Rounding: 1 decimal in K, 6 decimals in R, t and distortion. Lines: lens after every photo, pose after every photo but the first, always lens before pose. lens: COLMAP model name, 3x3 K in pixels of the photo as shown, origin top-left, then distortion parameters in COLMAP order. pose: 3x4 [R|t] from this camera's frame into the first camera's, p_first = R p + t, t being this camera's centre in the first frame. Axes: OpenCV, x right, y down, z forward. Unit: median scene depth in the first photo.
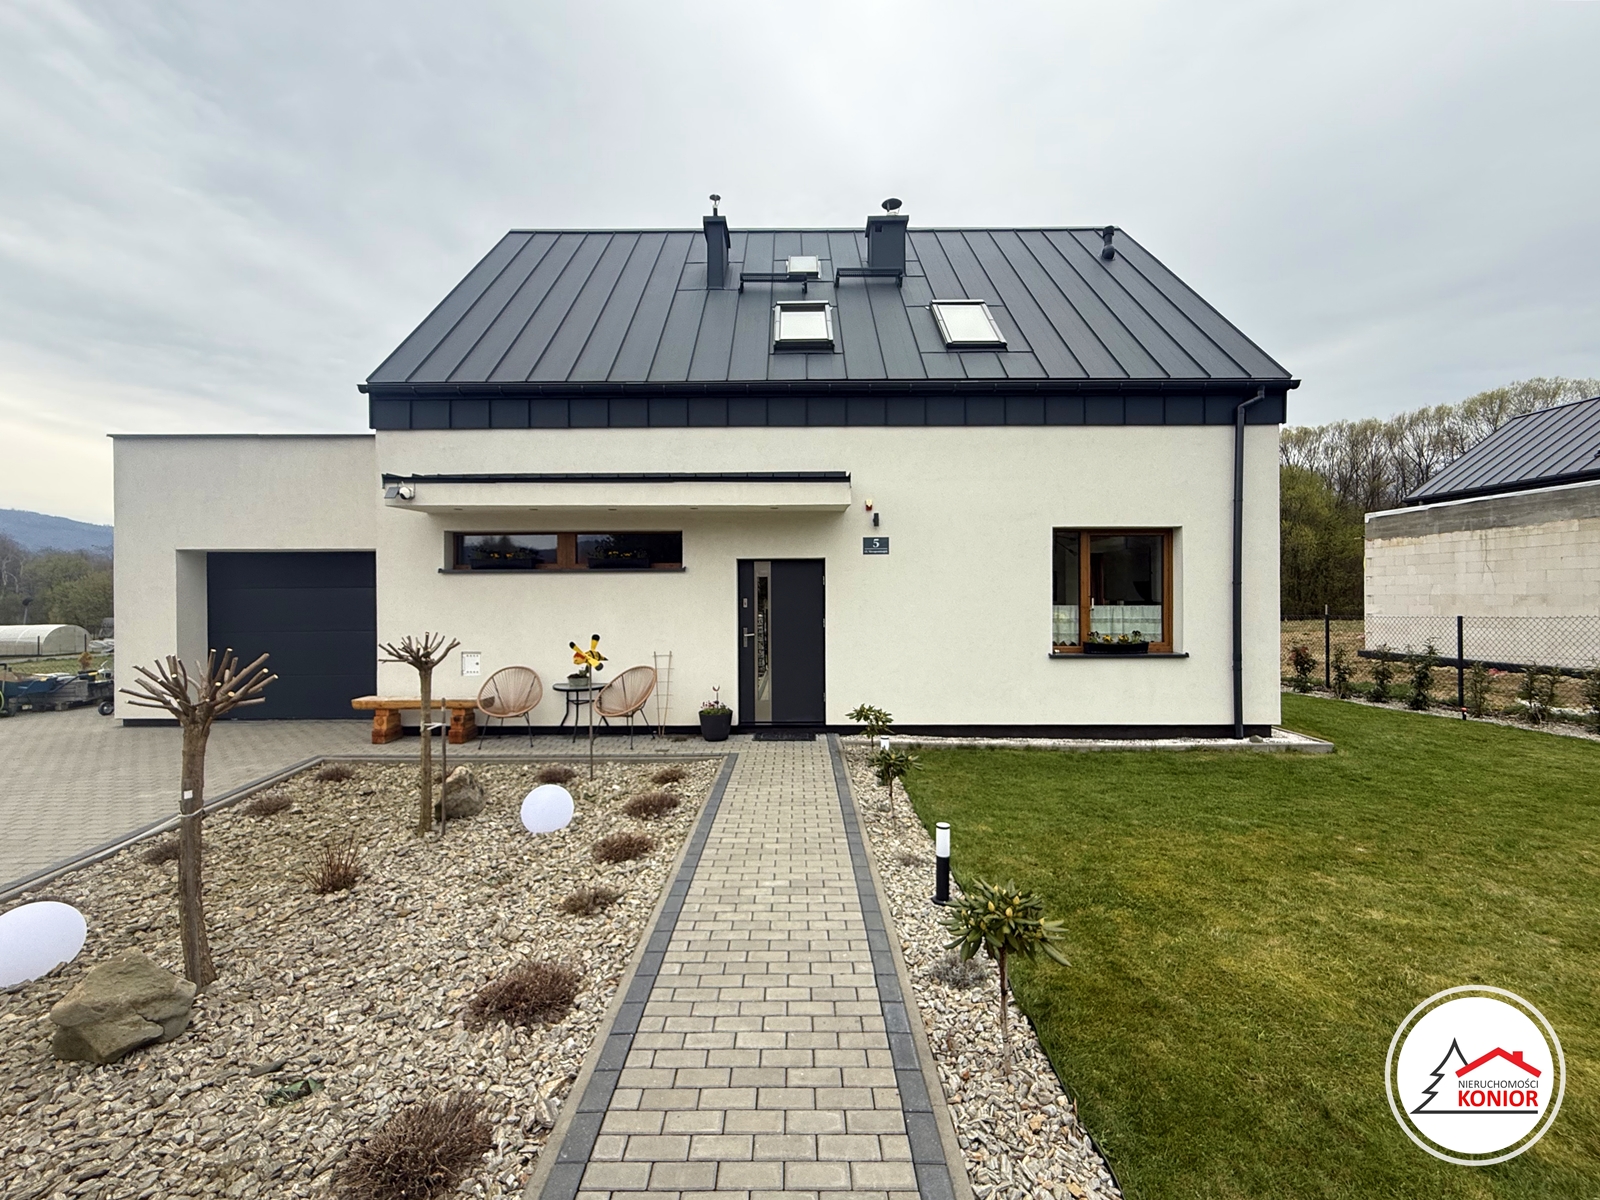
lens RADIAL K [[609.1, 0, 792.4], [0, 609.1, 596.2], [0, 0, 1]] dist [-0.011061, -0.000093]
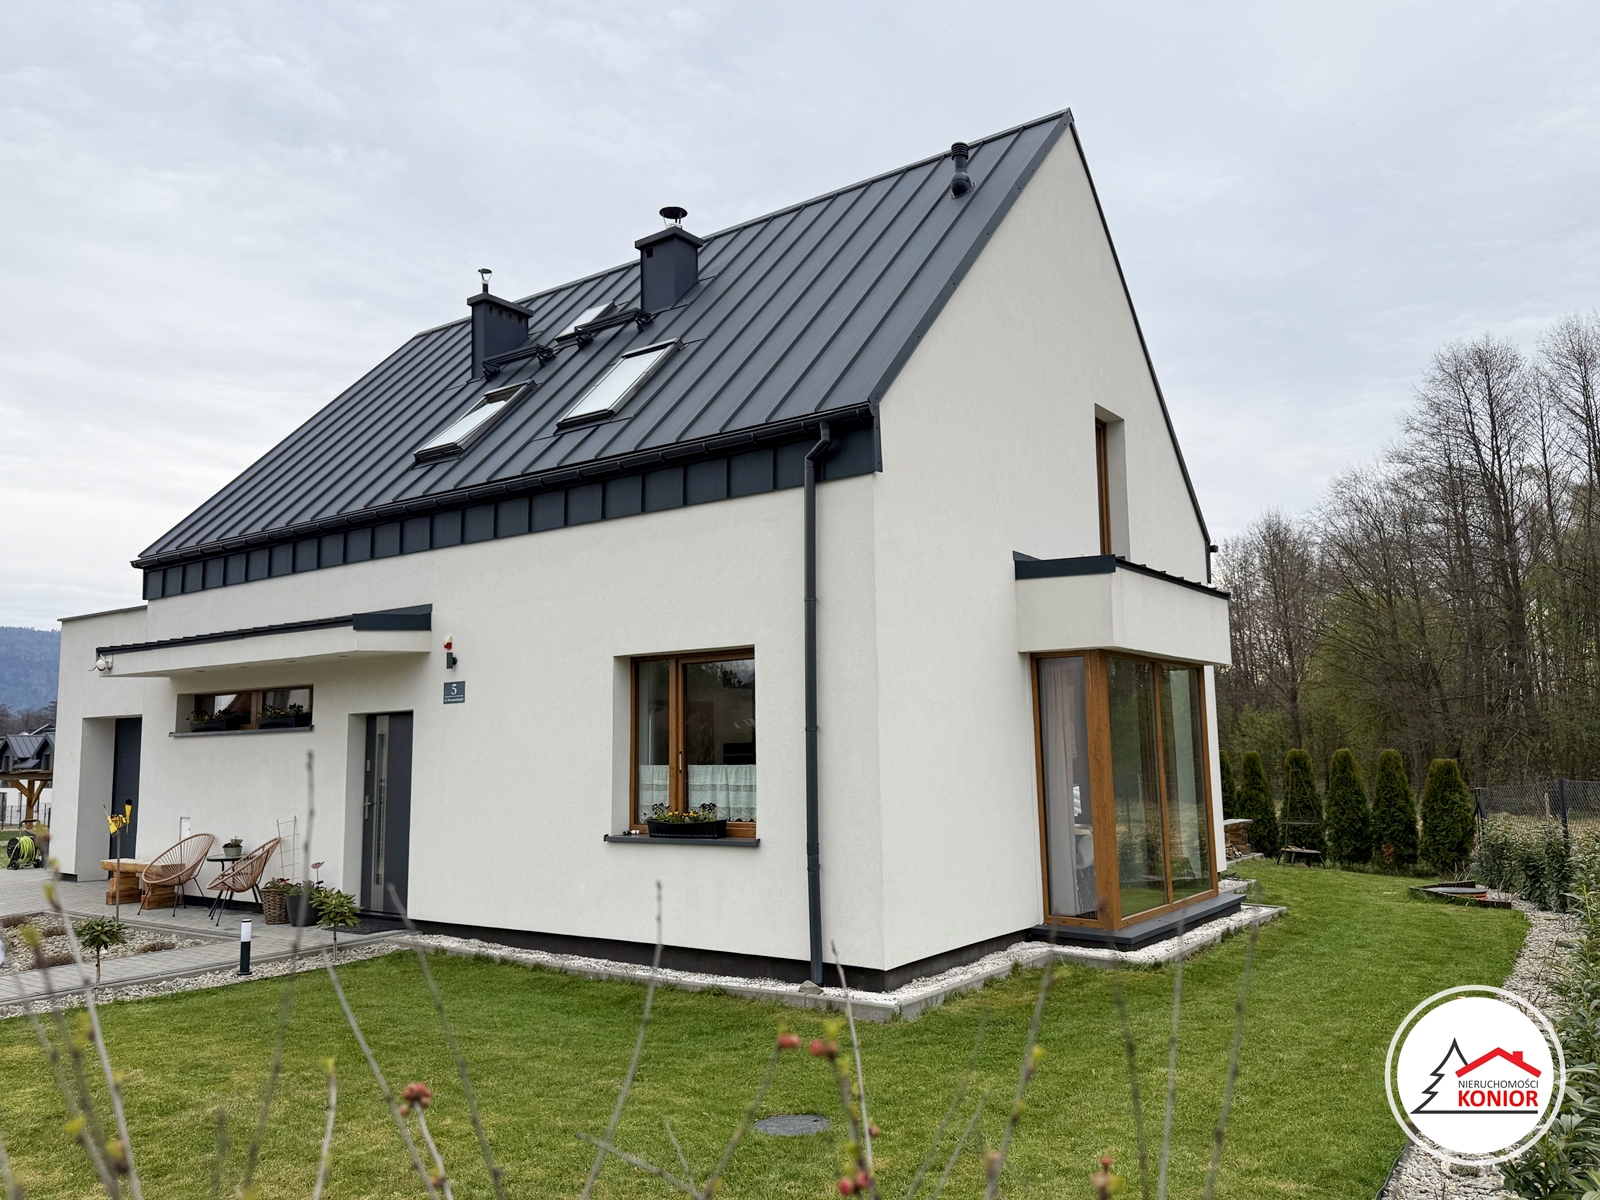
lens RADIAL K [[1135.0, 0, 800.0], [0, 1135.0, 600.0], [0, 0, 1]] dist [0.172256, -0.235621]
pose [[0.816836, -0.083933, -0.570732, 1.393528], [0.011179, 0.991476, -0.129809, -0.000222], [0.576762, 0.099653, 0.810811, 0.009776]]
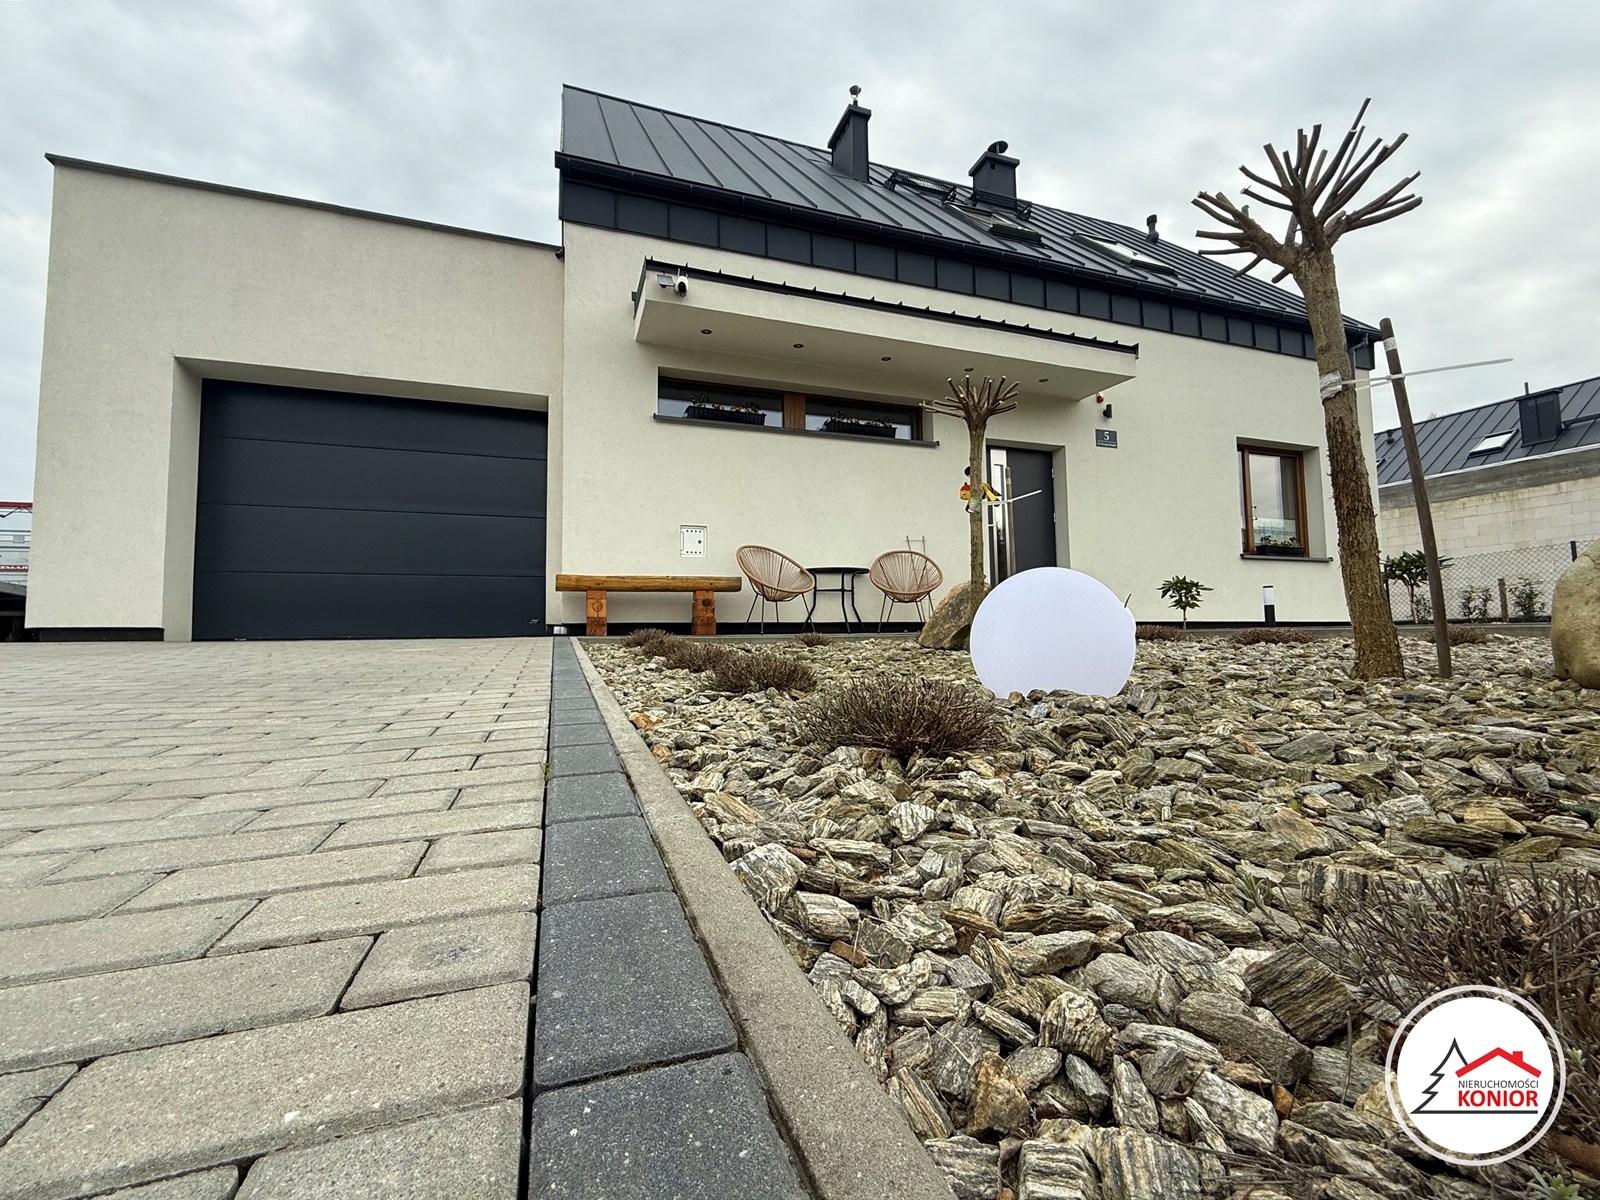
lens RADIAL K [[625.9, 0, 770.3], [0, 625.9, 591.8], [0, 0, 1]] dist [0.000482, 0.000033]
pose [[0.950131, 0.018280, 0.311314, -0.685841], [0.002485, 0.997805, -0.066173, 0.229187], [-0.311841, 0.063646, 0.948000, 0.225229]]
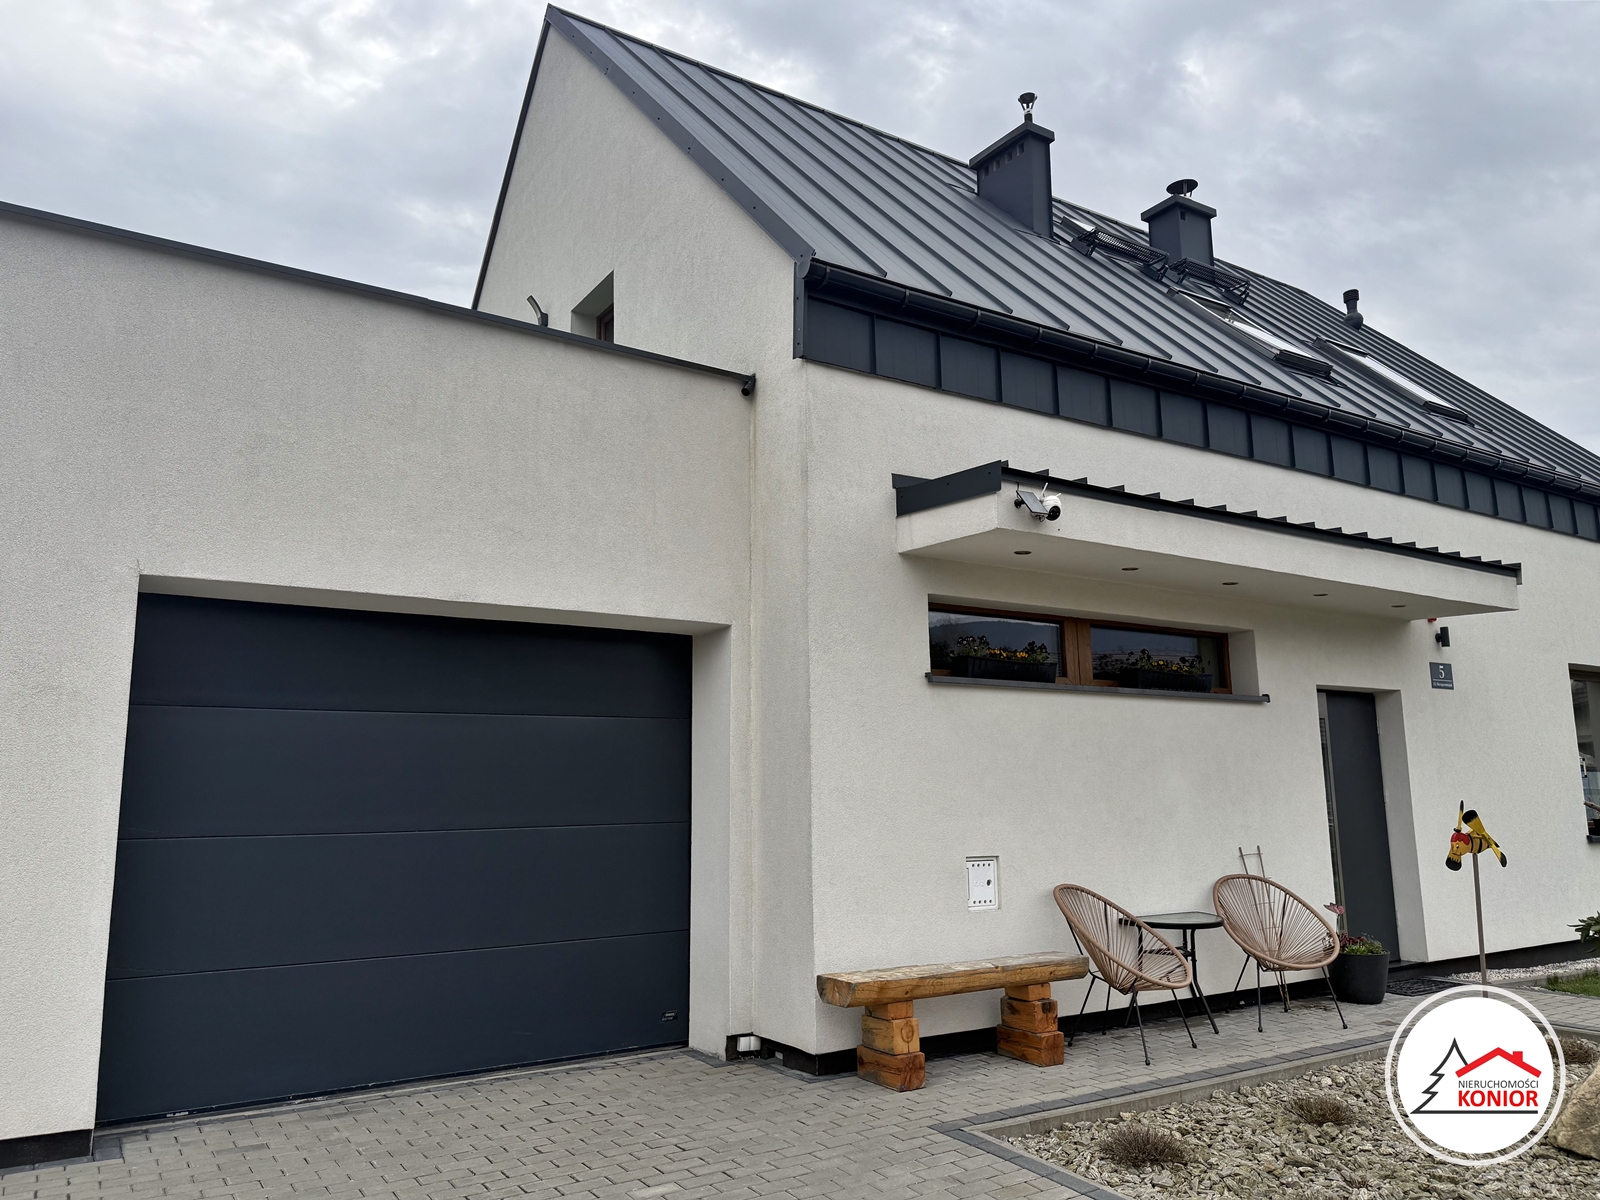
lens RADIAL K [[1096.3, 0, 712.3], [0, 1096.3, 607.5], [0, 0, 1]] dist [0.151449, -0.206711]
pose [[0.855281, 0.081359, 0.511737, -1.164773], [0.003973, 0.986538, -0.163485, 0.040751], [-0.518149, 0.141859, 0.843444, 0.367993]]
